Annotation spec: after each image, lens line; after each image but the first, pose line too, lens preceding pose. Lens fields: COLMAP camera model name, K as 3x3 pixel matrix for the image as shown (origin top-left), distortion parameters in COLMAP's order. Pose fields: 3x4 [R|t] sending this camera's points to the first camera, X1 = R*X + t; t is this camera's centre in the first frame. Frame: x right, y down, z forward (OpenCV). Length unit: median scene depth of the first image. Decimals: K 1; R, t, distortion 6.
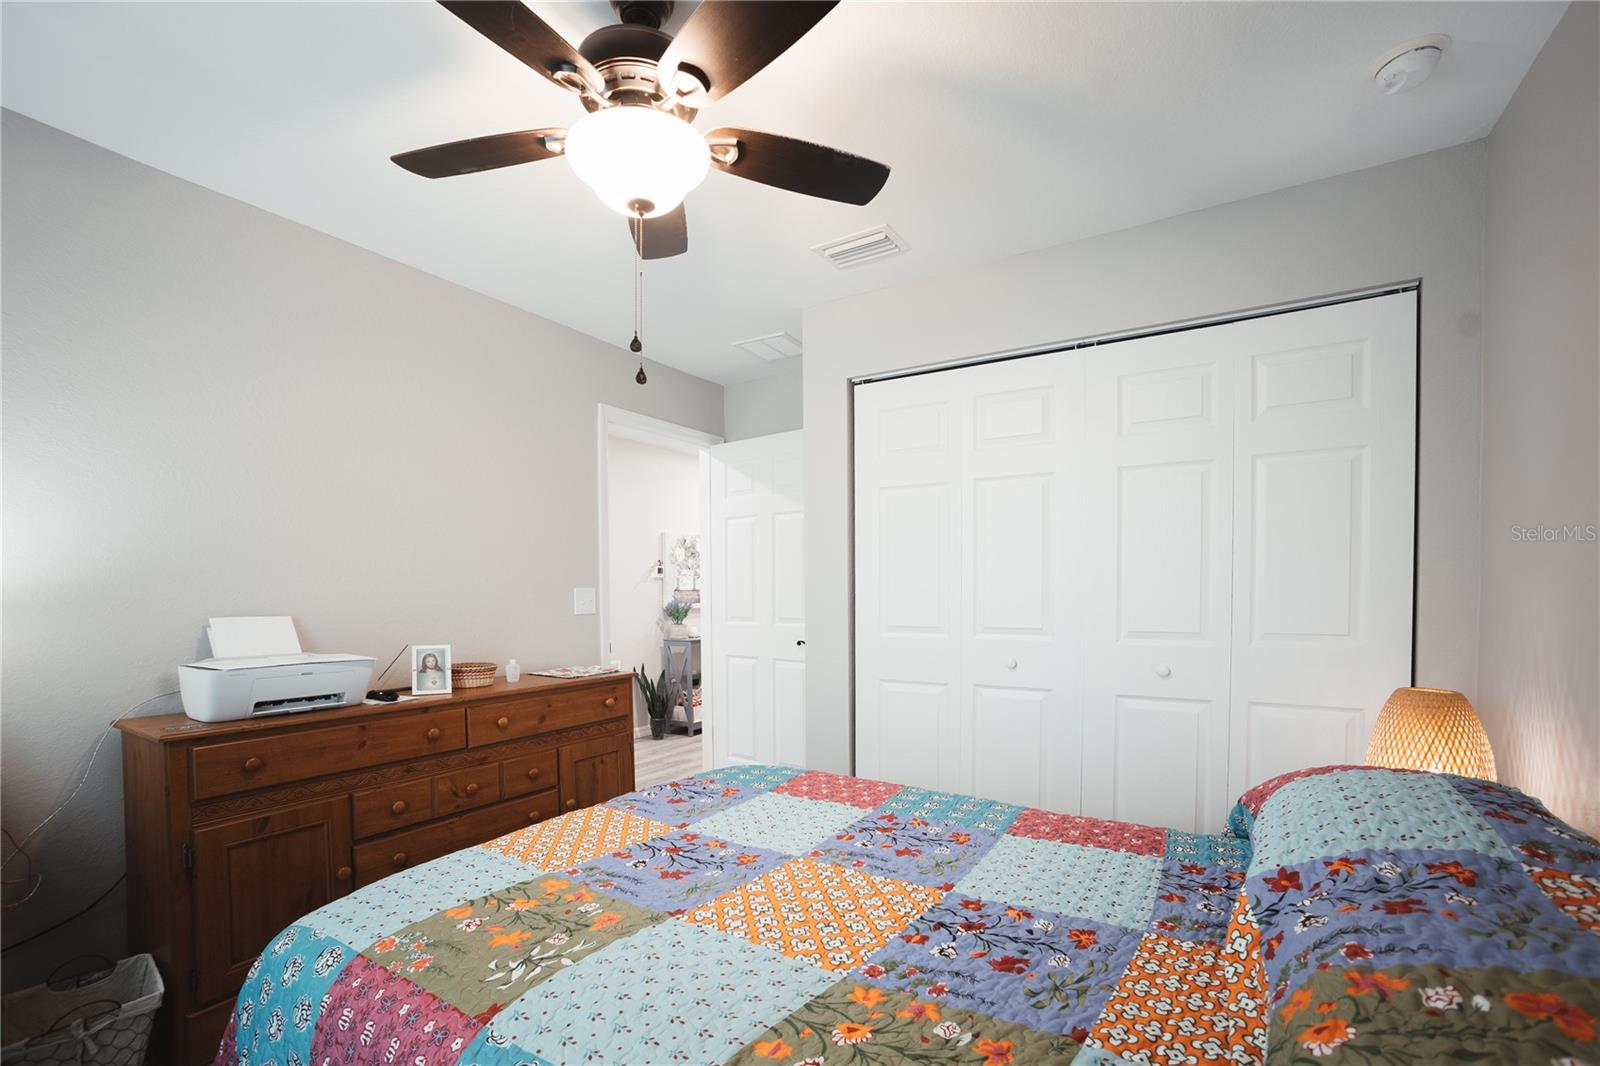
lens RADIAL K [[697.2, 0, 806.3], [0, 697.2, 603.2], [0, 0, 1]] dist [-0.074786, 0.034607]
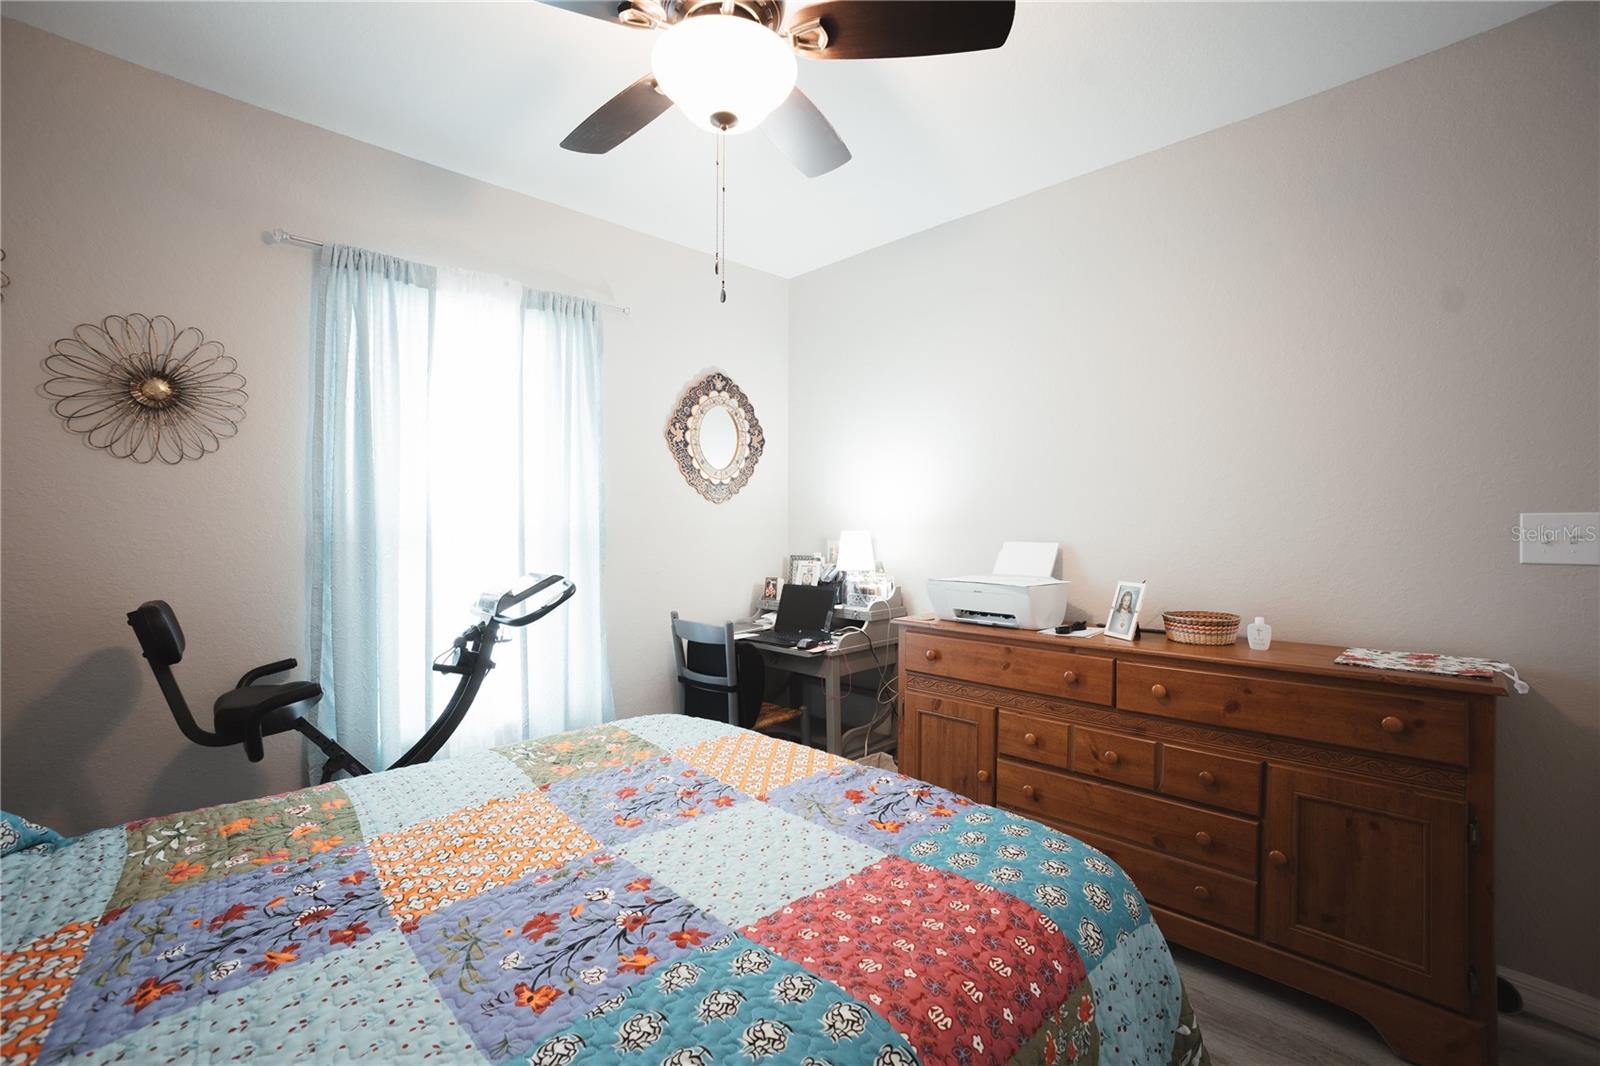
lens RADIAL K [[703.0, 0, 800.0], [0, 703.0, 533.0], [0, 0, 1]] dist [-0.083164, 0.035322]
pose [[-0.234568, 0.016794, -0.971955, 0.794575], [-0.013764, 0.999693, 0.020595, -0.028343], [0.972002, 0.018209, -0.234265, 1.556125]]
